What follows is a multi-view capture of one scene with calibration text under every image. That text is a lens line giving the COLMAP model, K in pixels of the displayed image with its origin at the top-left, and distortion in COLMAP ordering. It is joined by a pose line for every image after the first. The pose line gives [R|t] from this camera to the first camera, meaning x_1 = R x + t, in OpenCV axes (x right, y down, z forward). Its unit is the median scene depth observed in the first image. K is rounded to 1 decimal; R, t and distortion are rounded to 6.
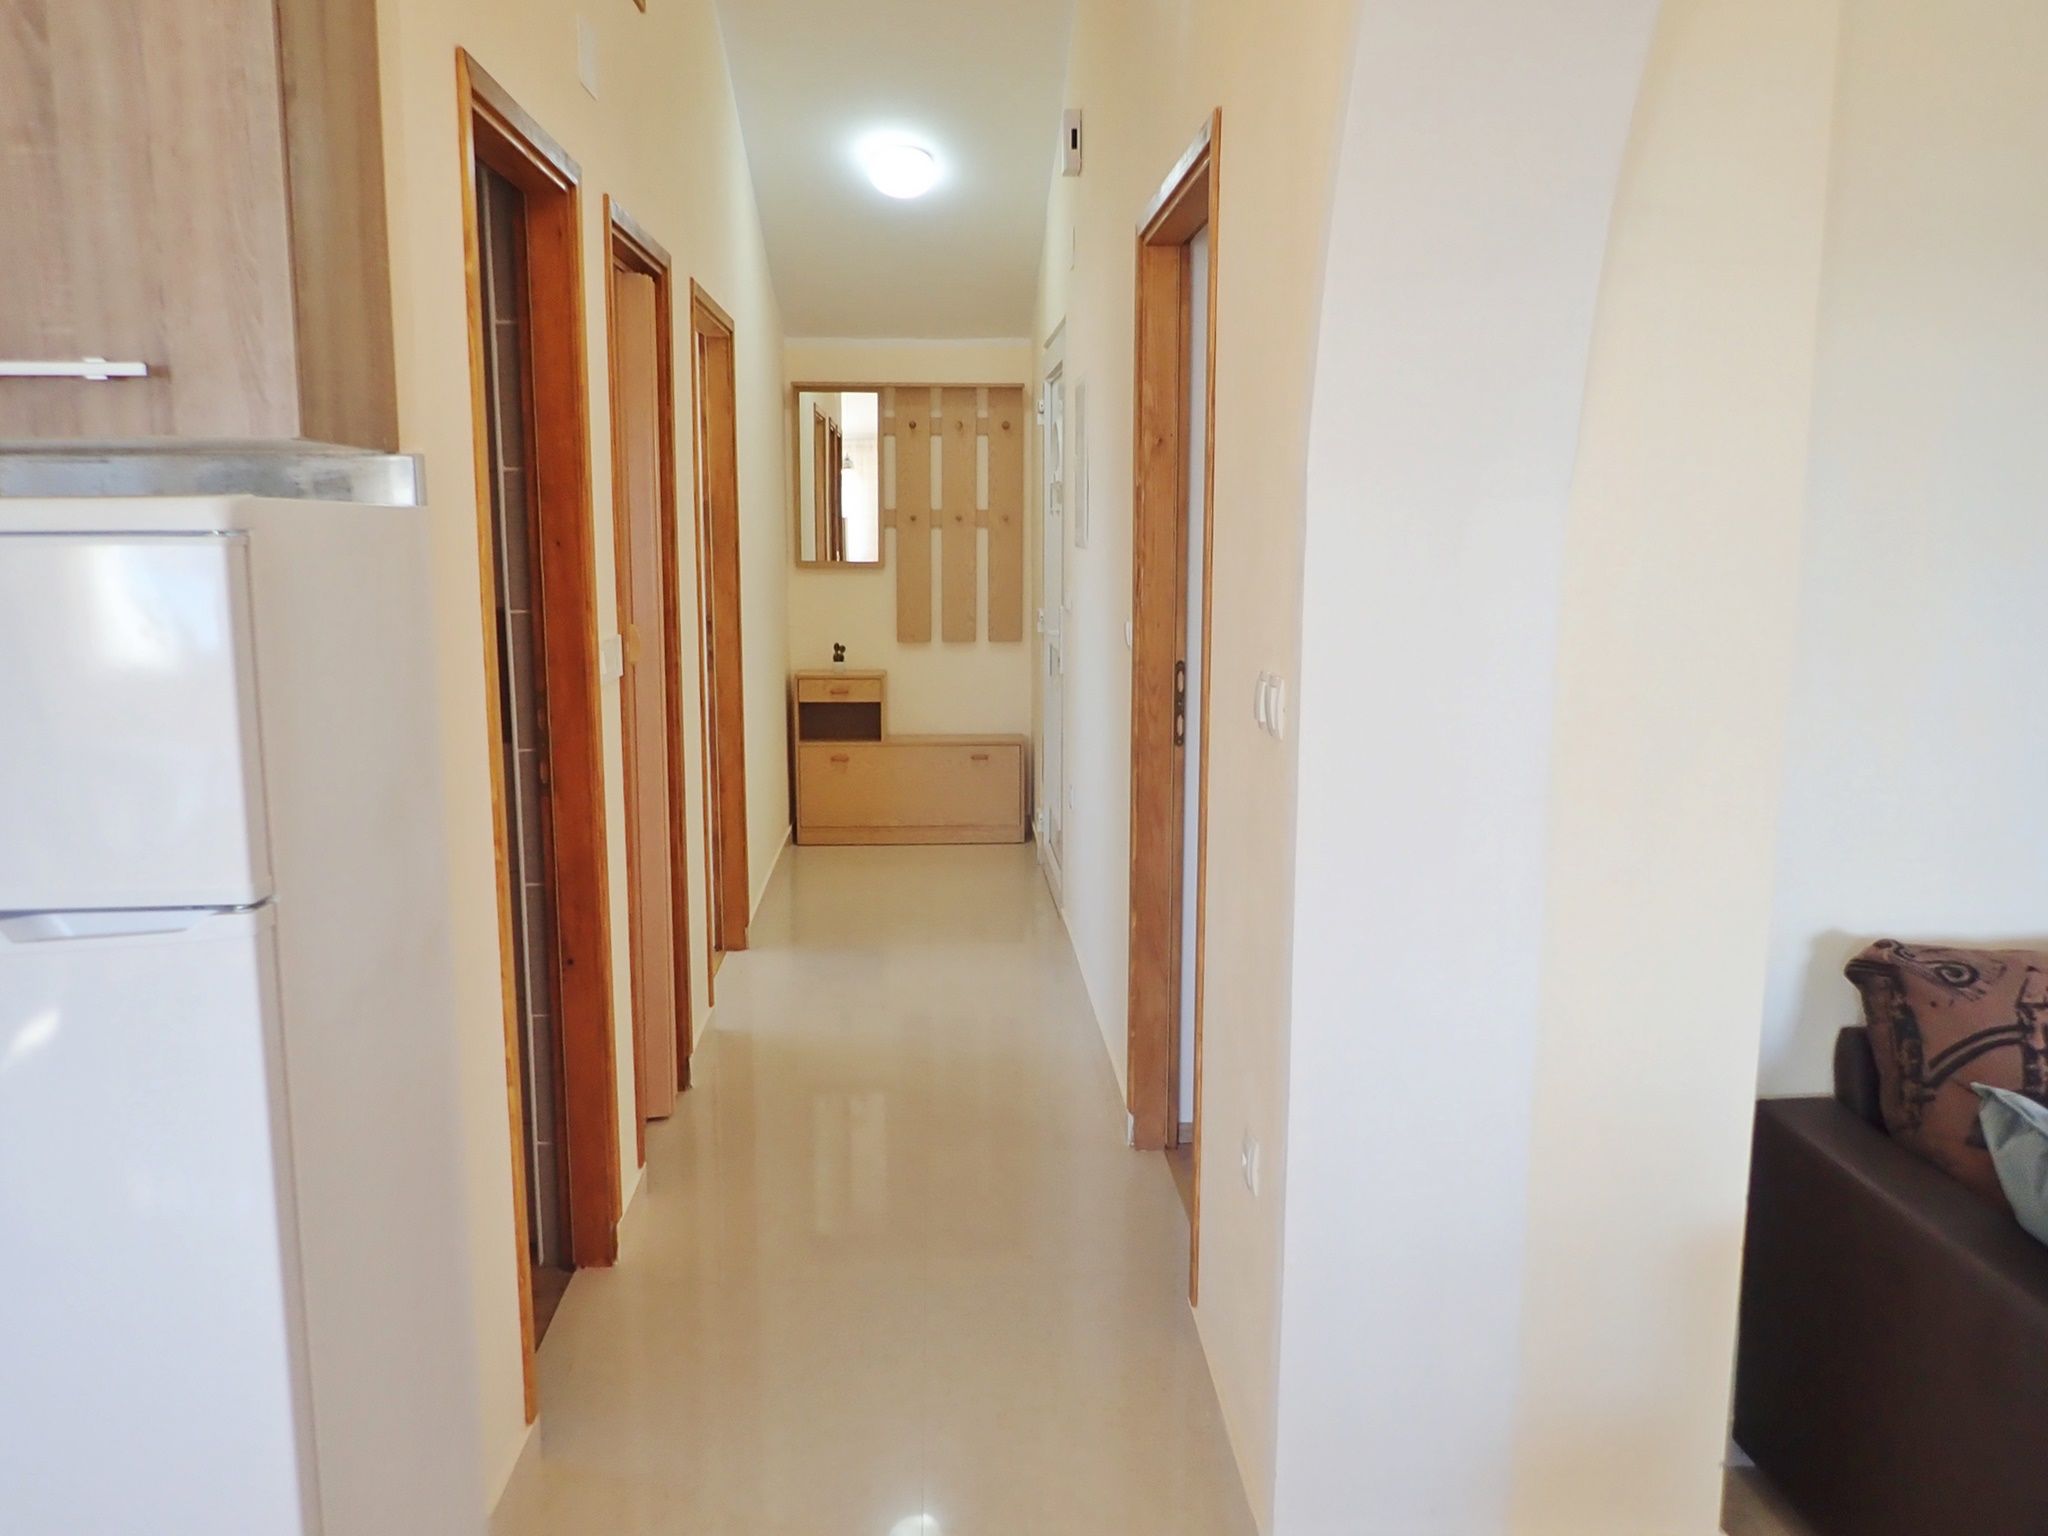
lens RADIAL K [[1590.0, 0, 1025.1], [0, 1590.0, 771.1], [0, 0, 1]] dist [-0.004612, -0.001185]
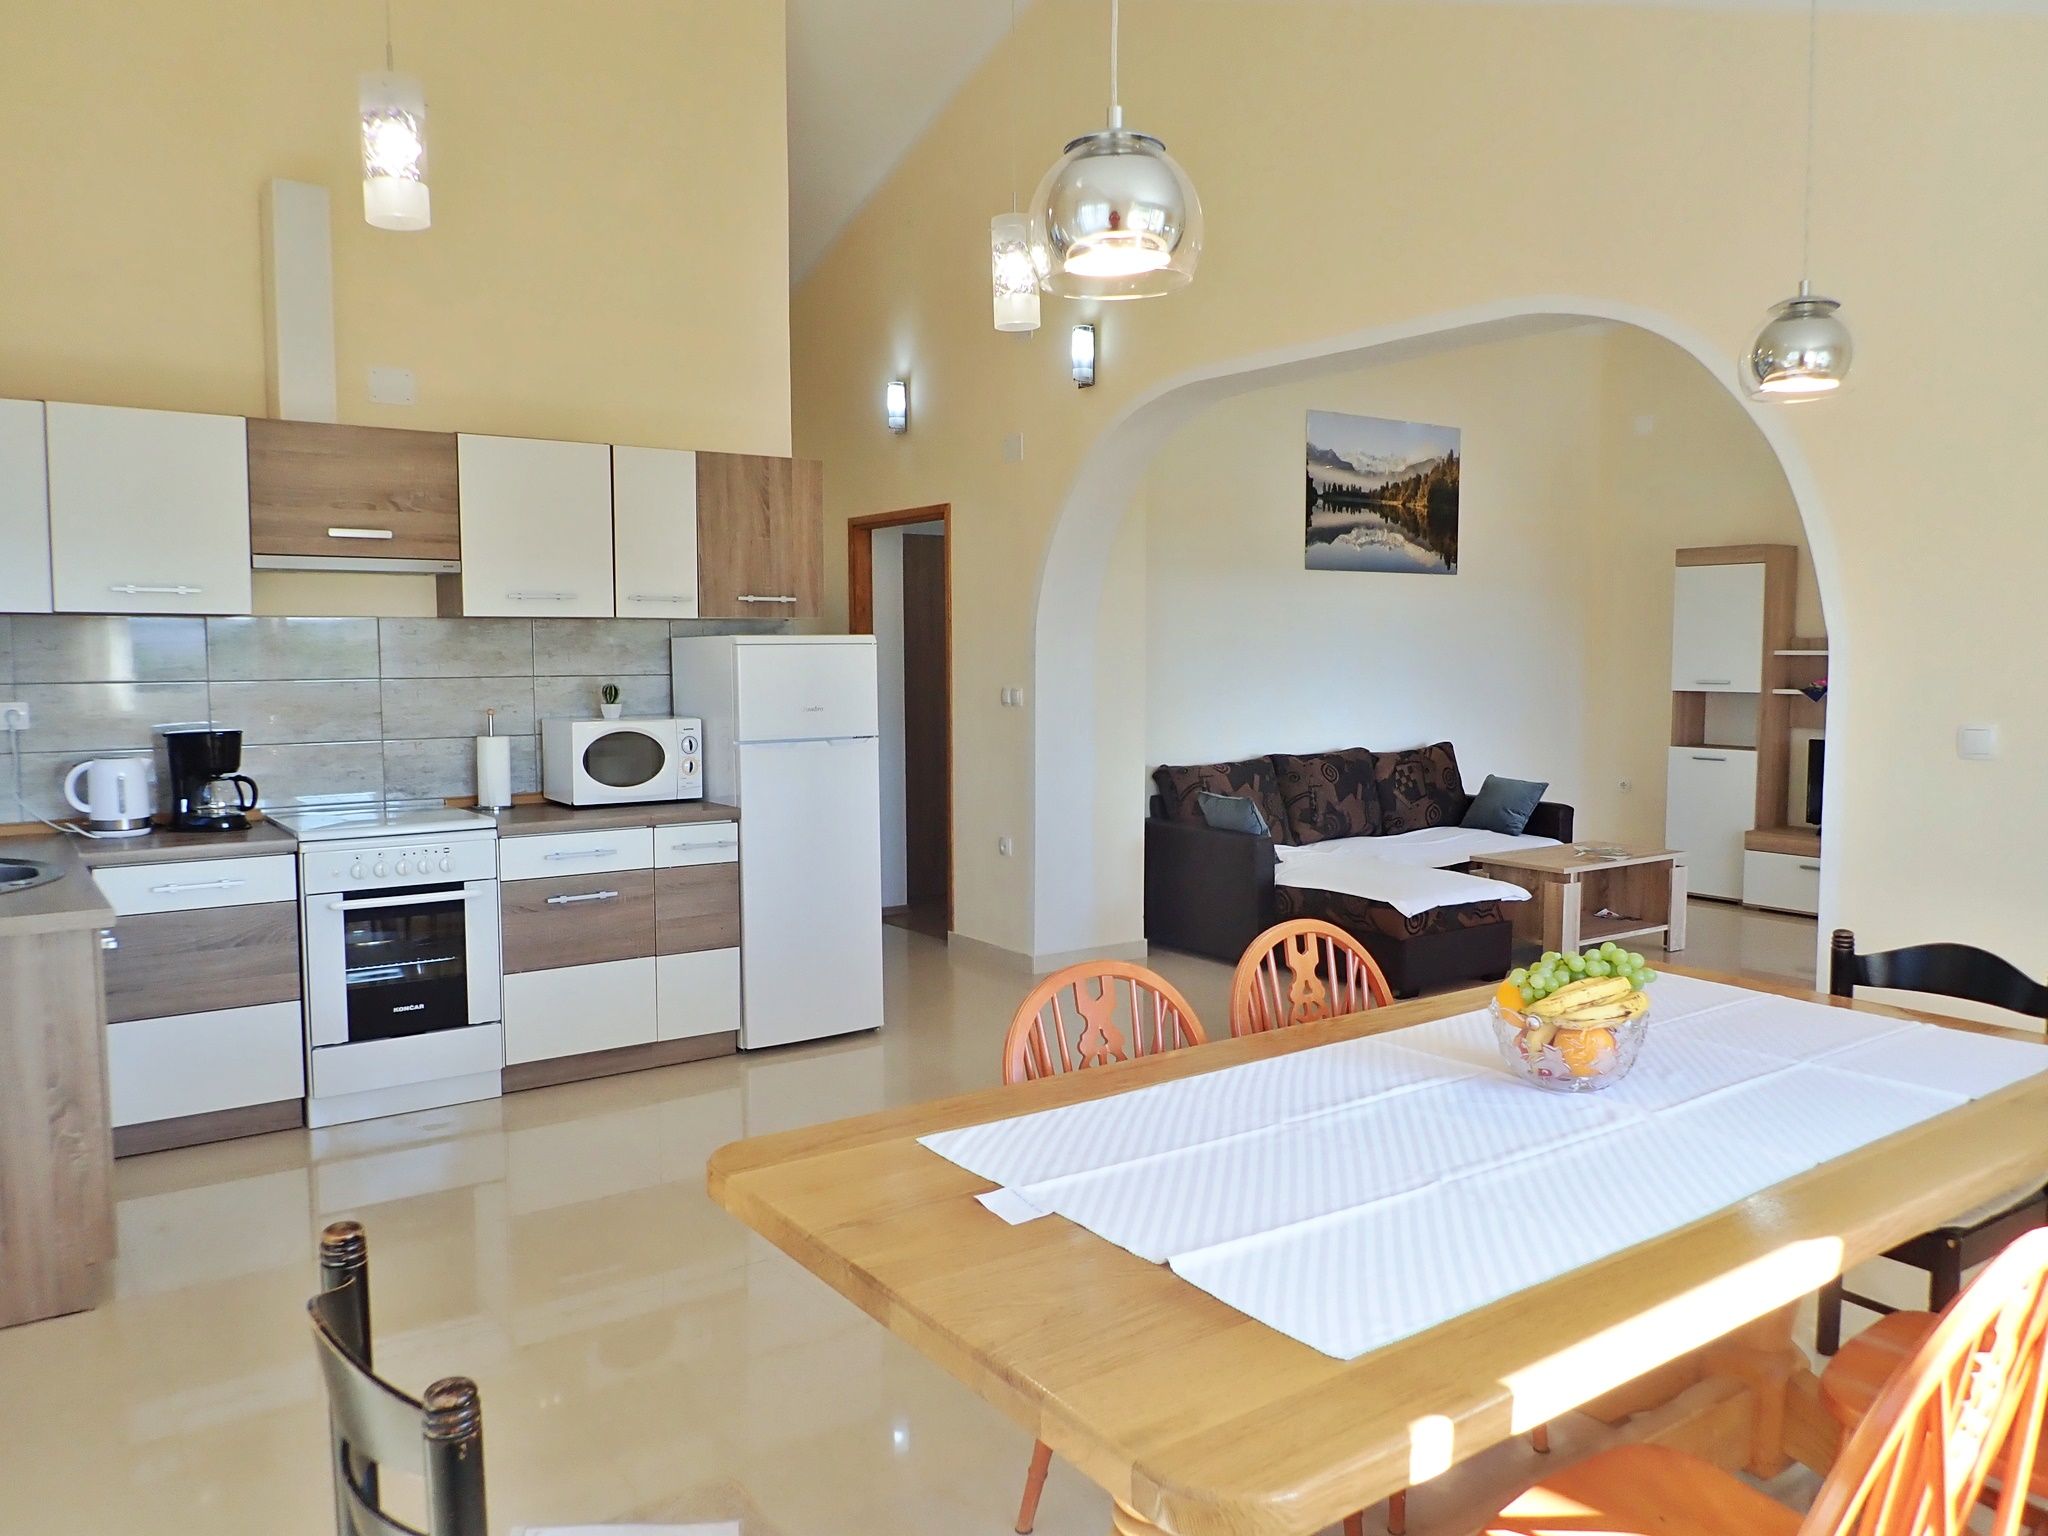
lens RADIAL K [[1508.2, 0, 1028.1], [0, 1508.2, 767.7], [0, 0, 1]] dist [0.004427, -0.017425]
pose [[0.841426, -0.048998, 0.538147, -1.479468], [0.089387, 0.994782, -0.049187, 0.256964], [-0.532928, 0.089491, 0.841415, -1.600447]]
